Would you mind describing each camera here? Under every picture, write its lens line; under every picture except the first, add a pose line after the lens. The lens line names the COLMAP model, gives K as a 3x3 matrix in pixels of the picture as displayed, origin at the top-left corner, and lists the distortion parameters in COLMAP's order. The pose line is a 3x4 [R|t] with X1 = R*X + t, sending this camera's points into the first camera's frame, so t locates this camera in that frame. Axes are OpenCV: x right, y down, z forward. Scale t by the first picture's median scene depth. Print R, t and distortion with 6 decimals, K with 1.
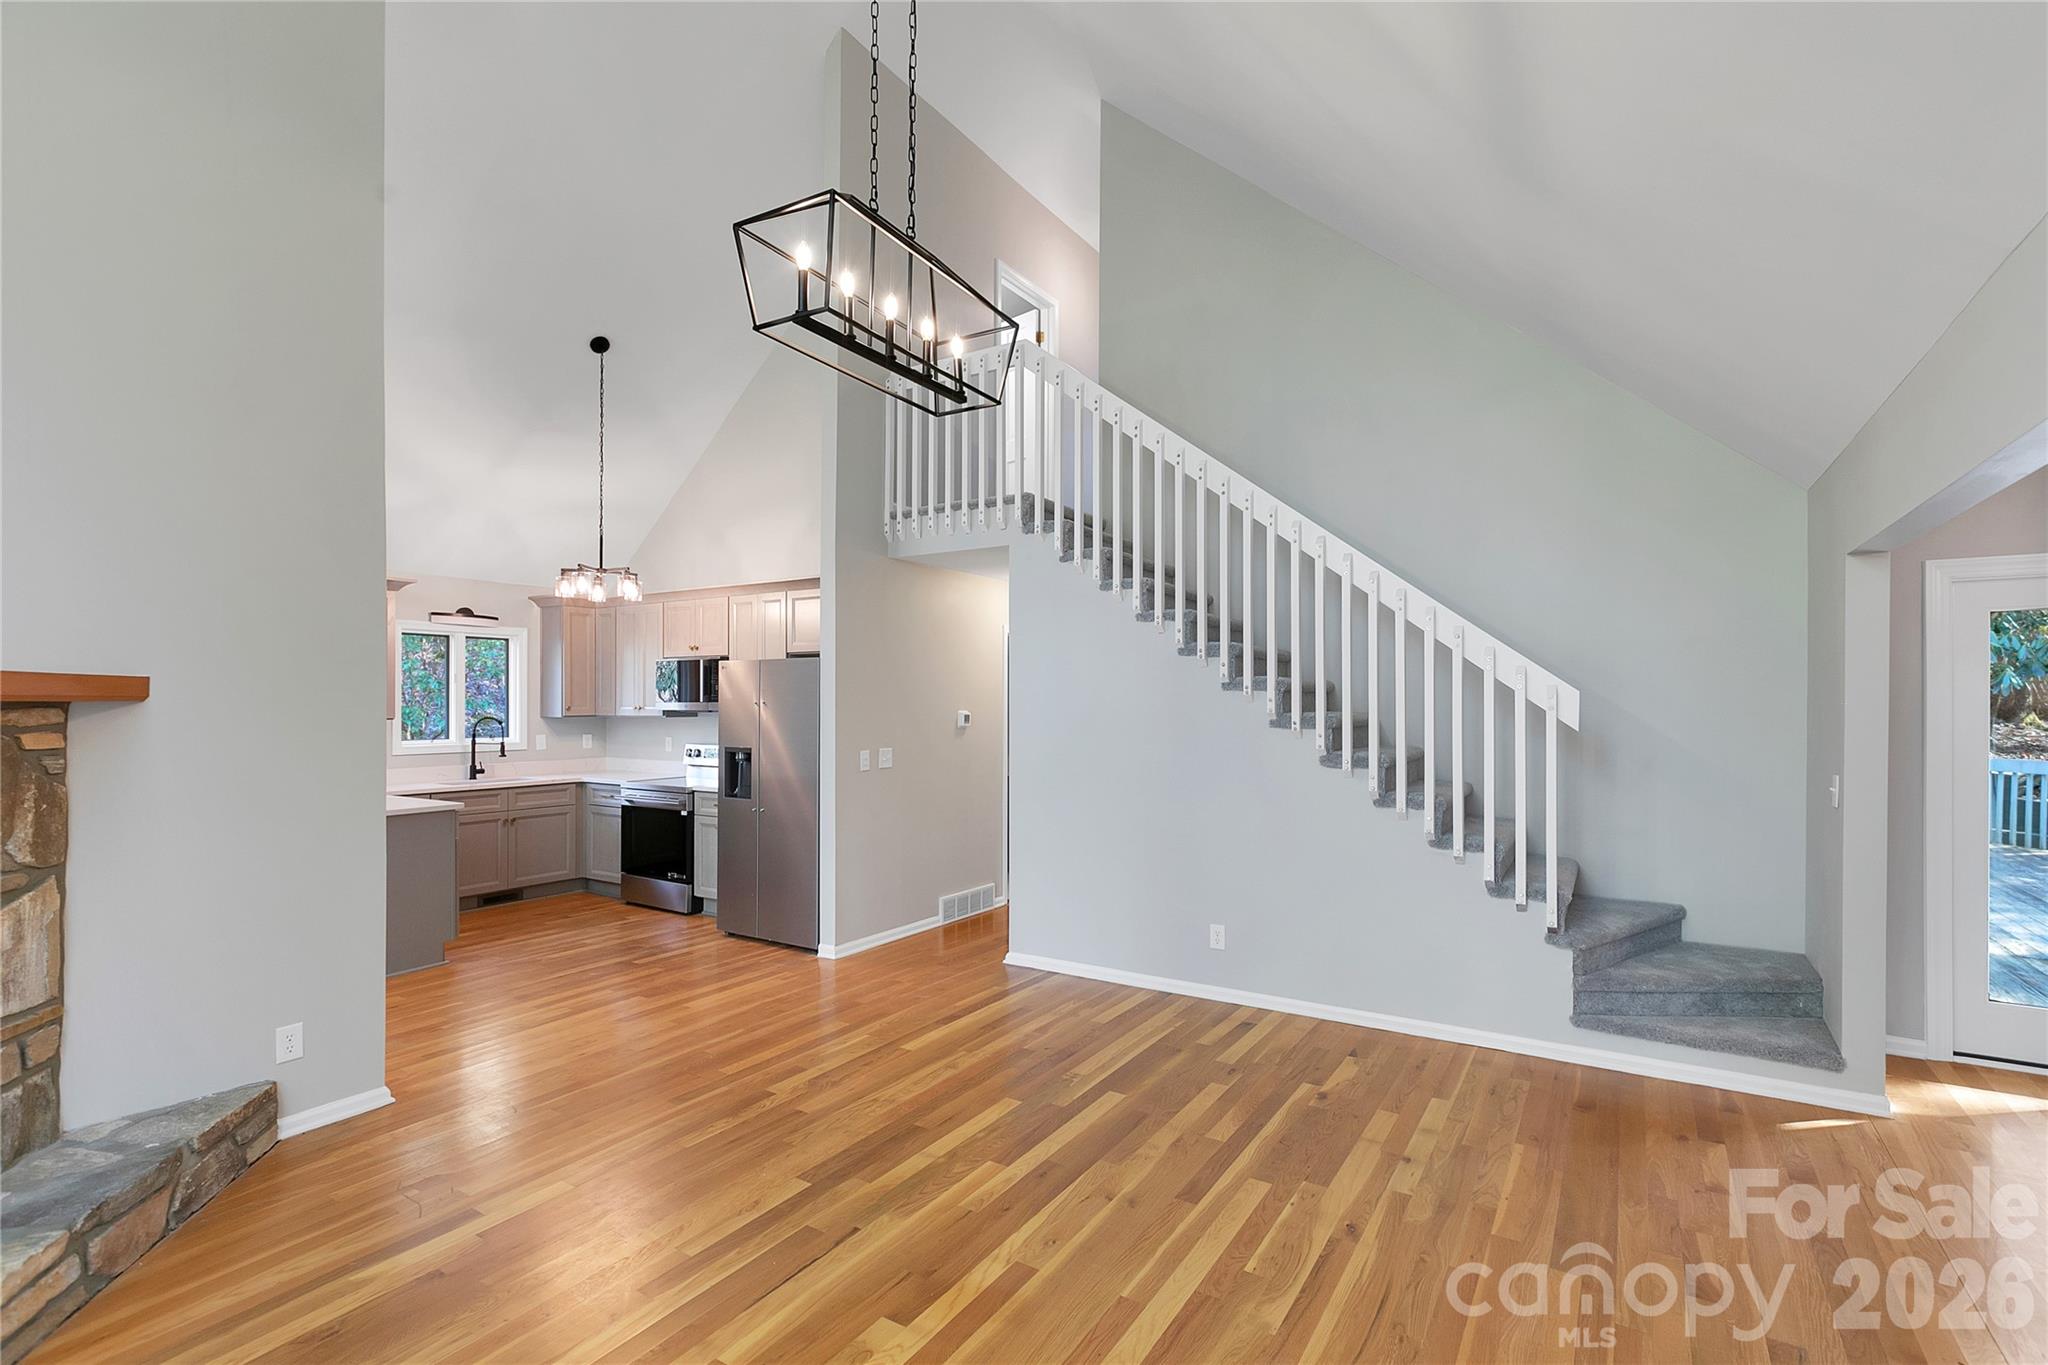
lens RADIAL K [[968.3, 0, 1015.8], [0, 968.3, 692.9], [0, 0, 1]] dist [0.007795, 0.000313]
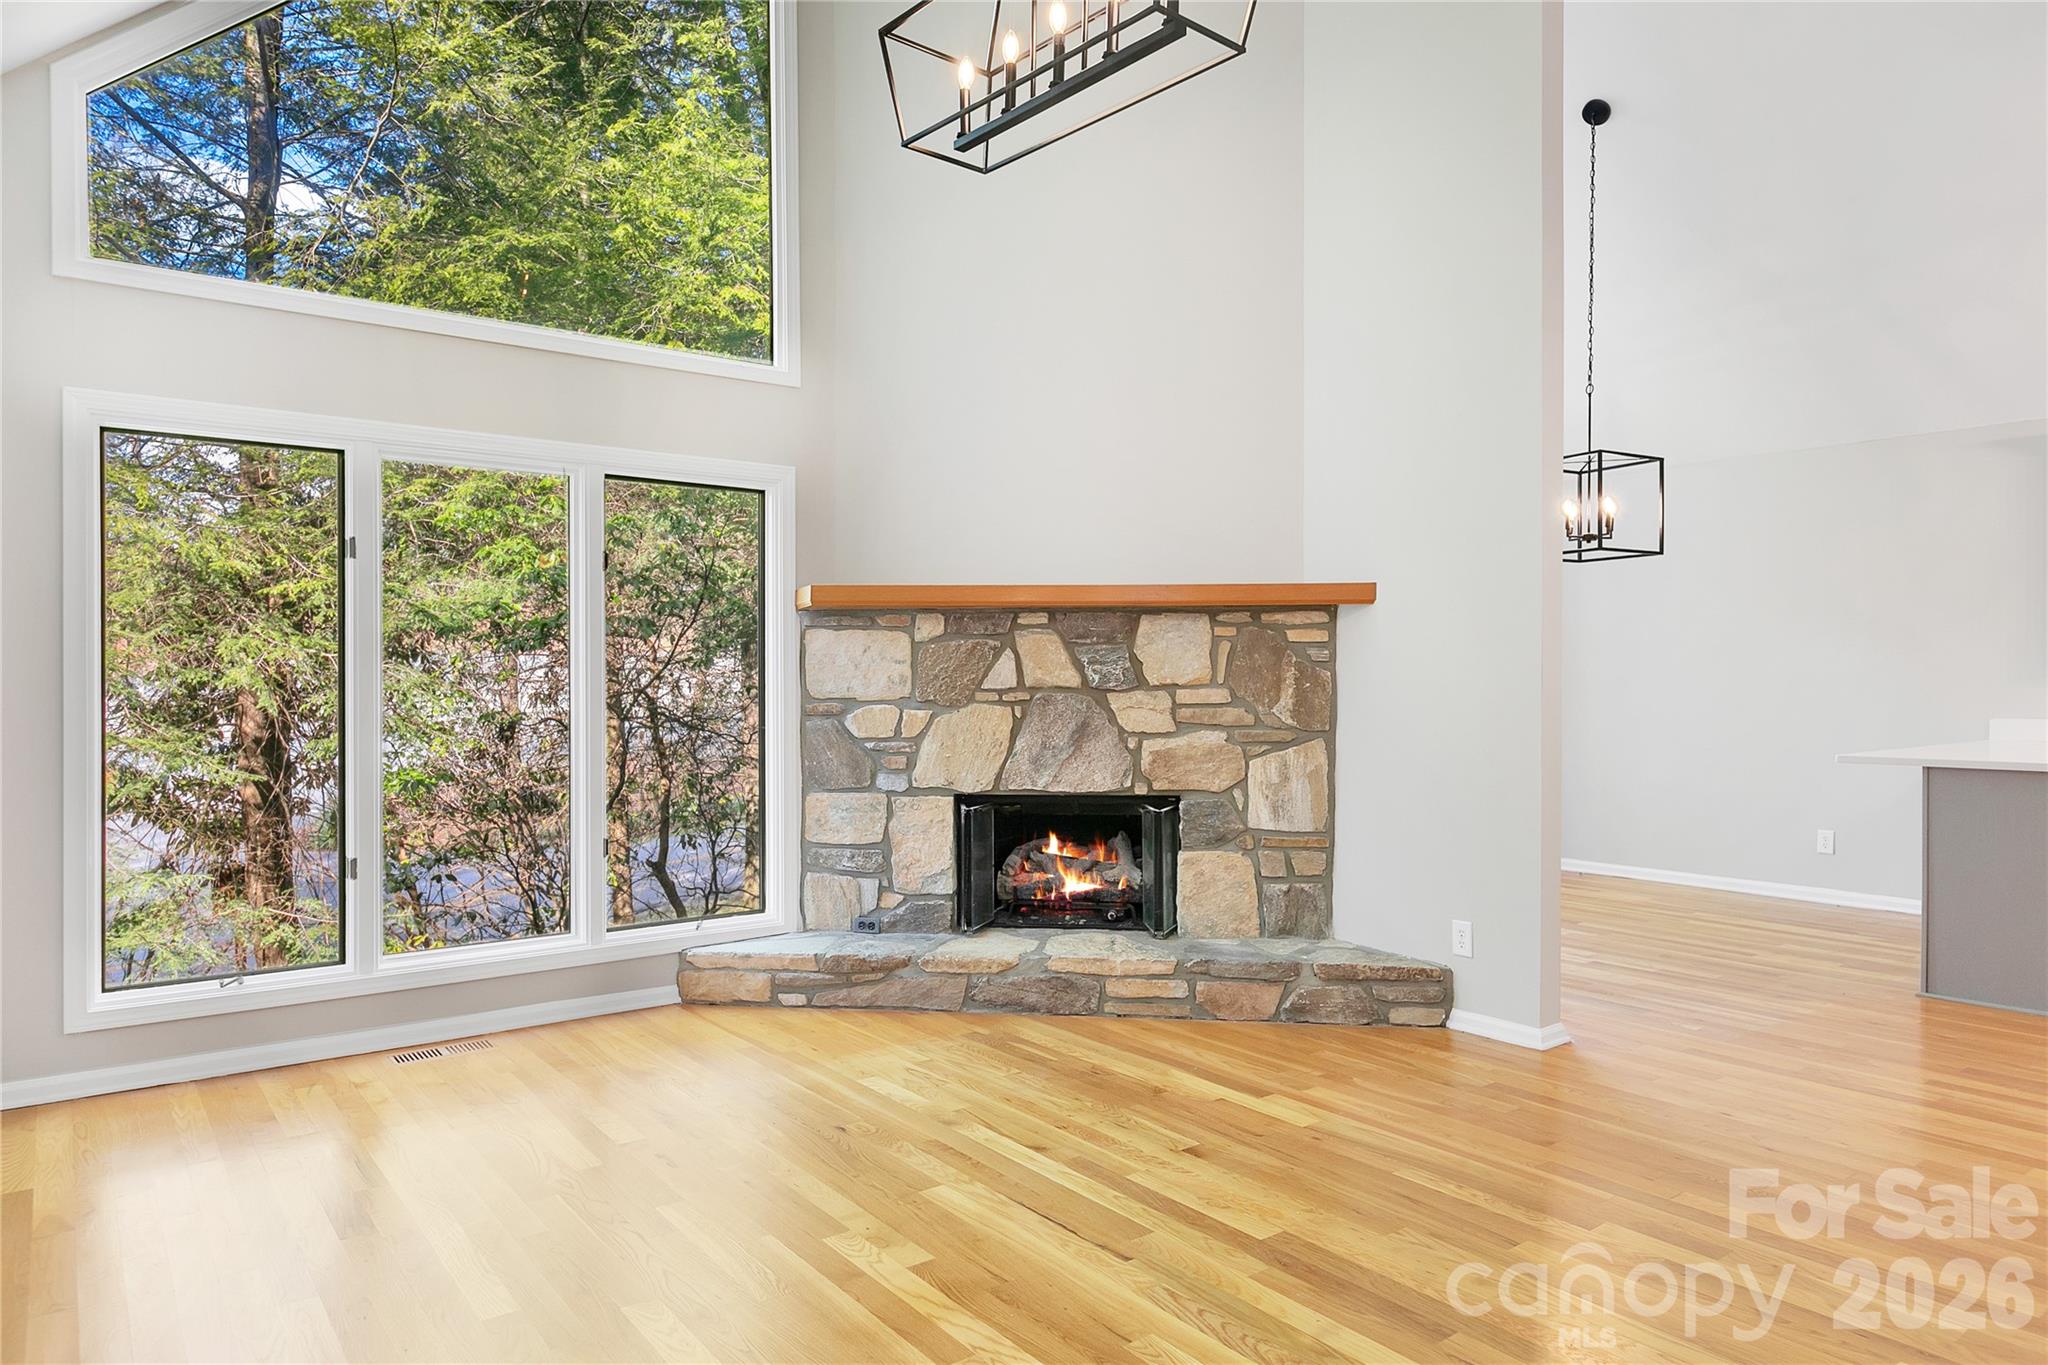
lens RADIAL K [[1261.8, 0, 1041.6], [0, 1261.8, 677.6], [0, 0, 1]] dist [0.010594, -0.004997]
pose [[-0.339920, 0.001597, -0.940453, 0.512617], [0.009502, 0.999953, -0.001737, 0.072746], [0.940406, -0.009526, -0.339920, 0.849977]]
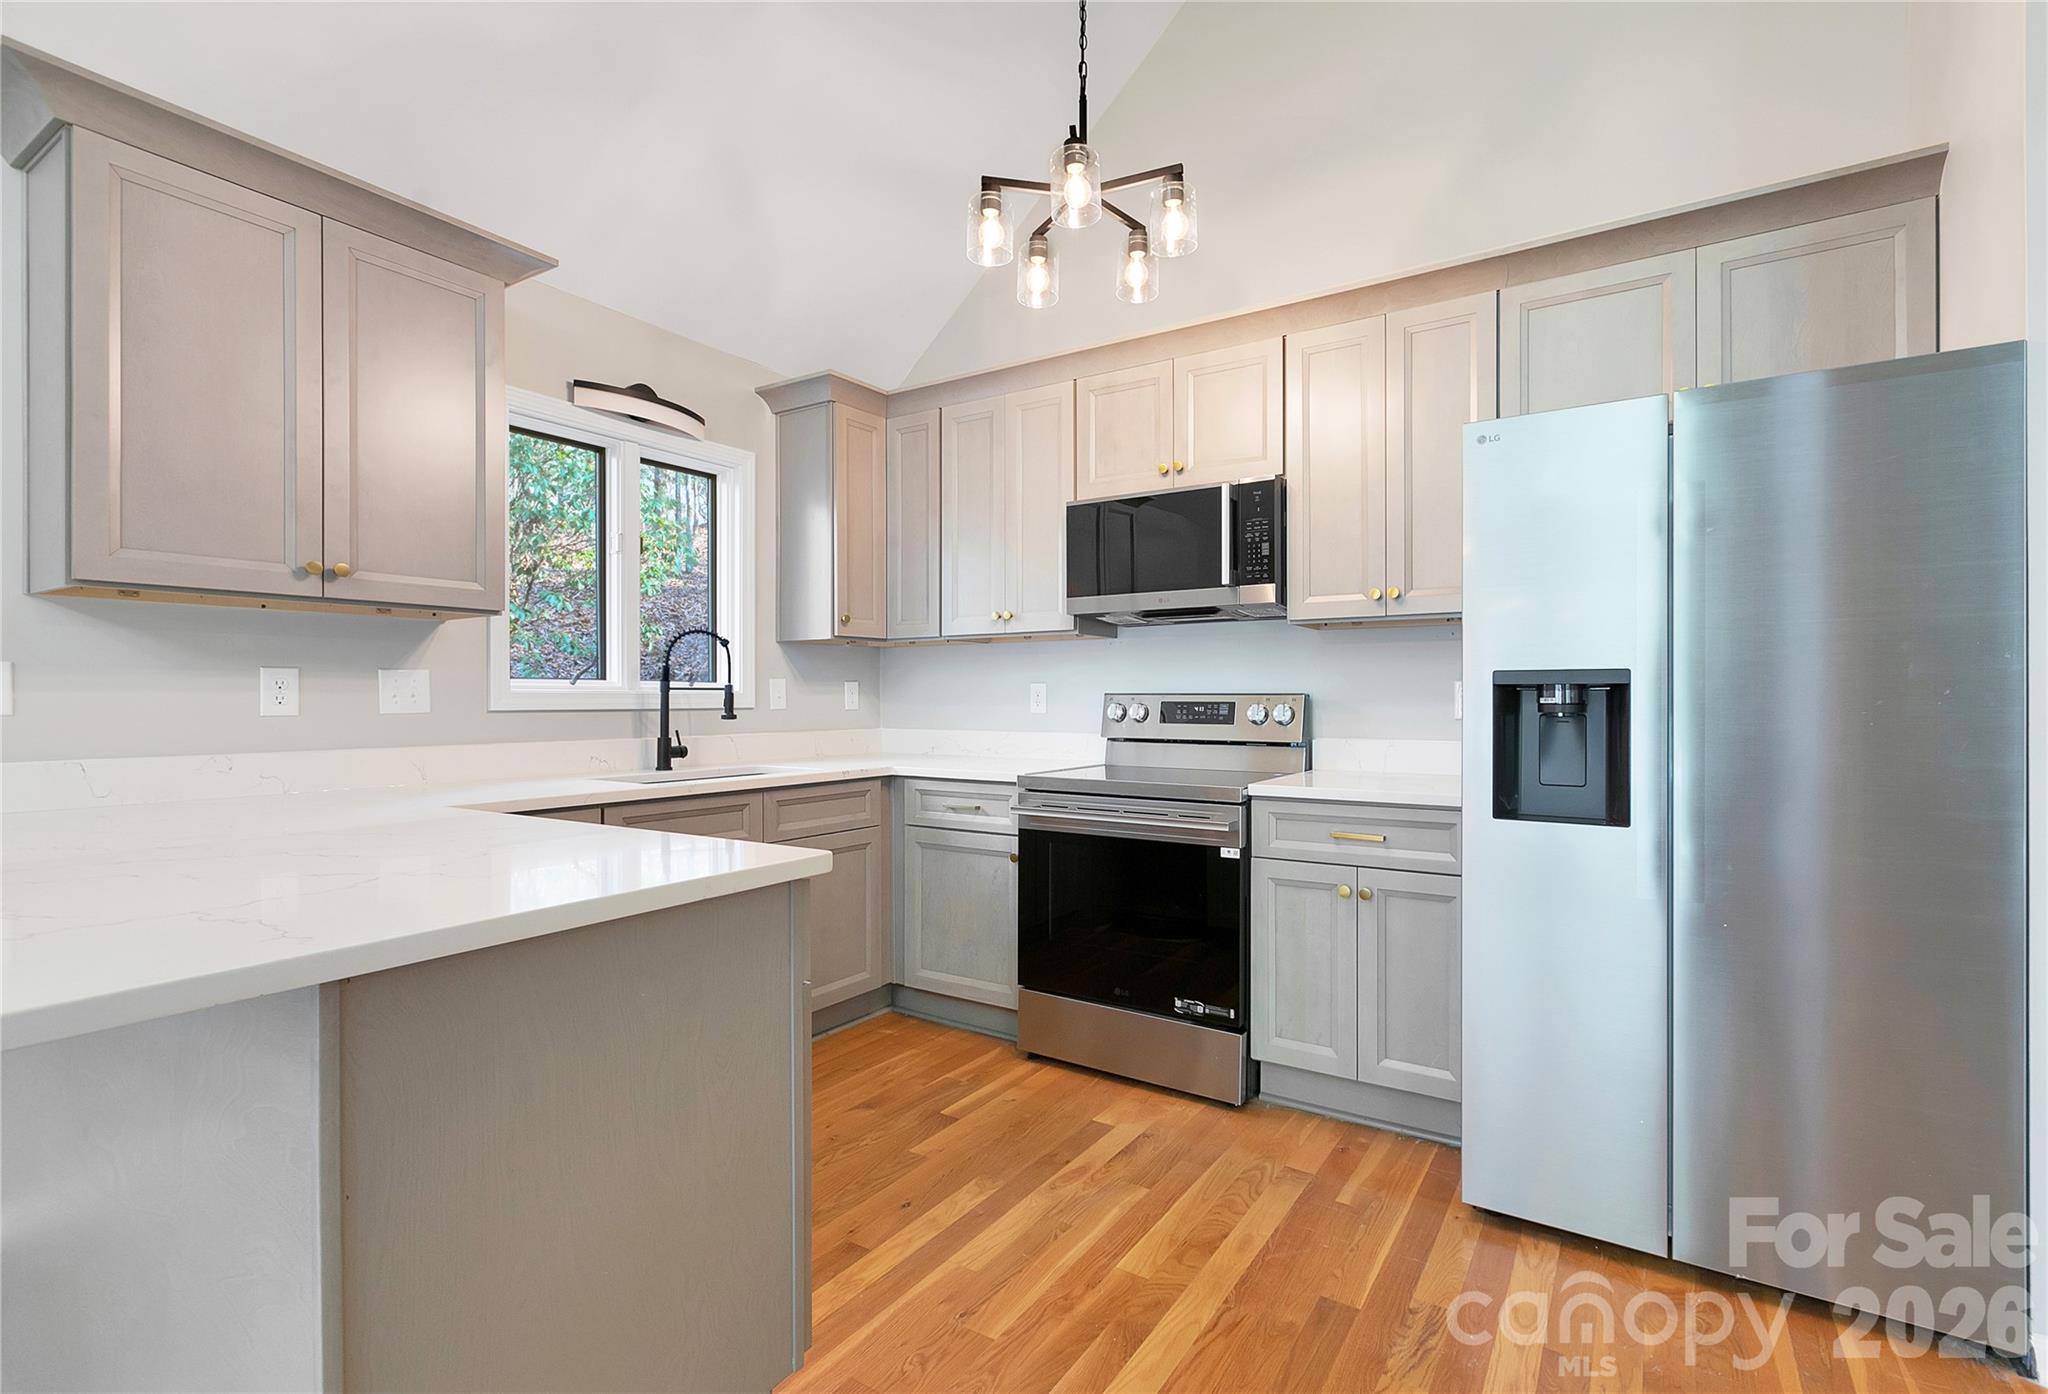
lens RADIAL K [[926.4, 0, 1028.2], [0, 926.4, 694.5], [0, 0, 1]] dist [0.001622, 0.000219]
pose [[0.999895, -0.000388, 0.014459, -0.696041], [0.000328, 0.999992, 0.004093, 0.092173], [-0.014460, -0.004088, 0.999887, 1.004677]]
